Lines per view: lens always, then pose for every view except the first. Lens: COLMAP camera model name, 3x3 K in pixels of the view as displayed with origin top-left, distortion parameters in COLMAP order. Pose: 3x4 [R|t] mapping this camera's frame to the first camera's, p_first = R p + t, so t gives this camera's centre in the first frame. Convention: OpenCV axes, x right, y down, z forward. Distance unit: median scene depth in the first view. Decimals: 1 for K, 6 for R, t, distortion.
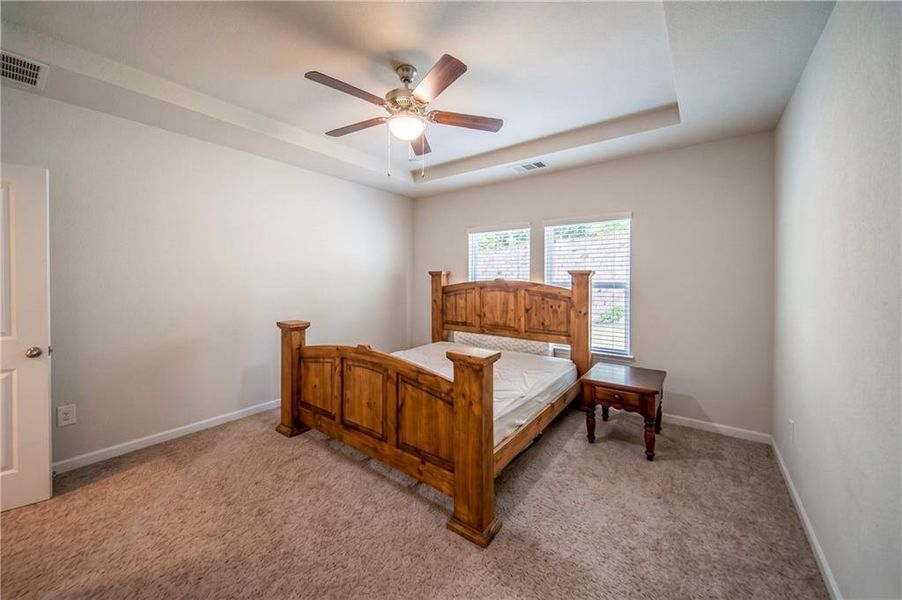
lens RADIAL K [[348.9, 0, 444.2], [0, 348.9, 284.0], [0, 0, 1]] dist [0.009710, -0.000384]
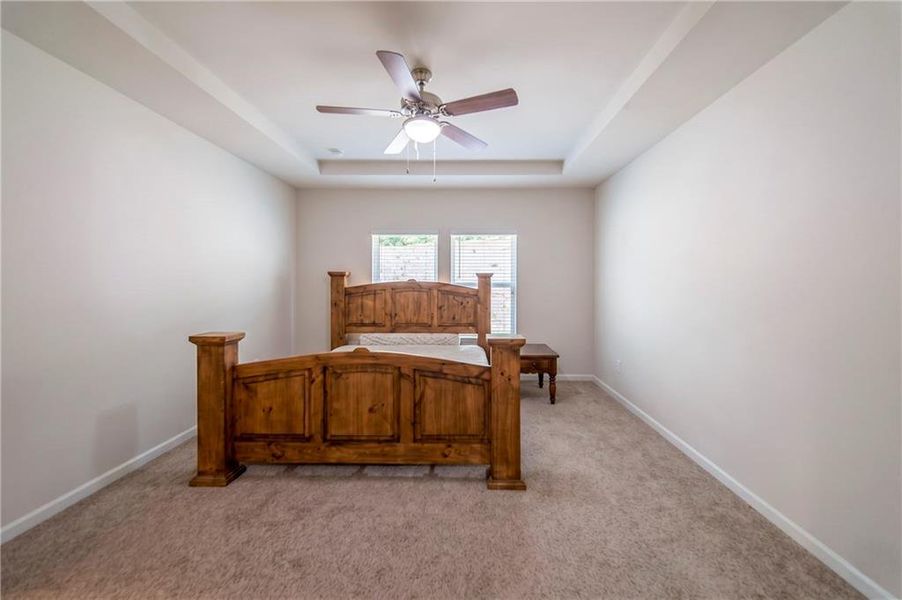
lens RADIAL K [[348.9, 0, 444.0], [0, 348.9, 293.1], [0, 0, 1]] dist [0.009710, -0.000384]
pose [[0.793077, -0.016471, 0.608898, -0.491906], [0.009215, 0.999844, 0.015044, 0.013192], [-0.609052, -0.006320, 0.793105, 0.102191]]
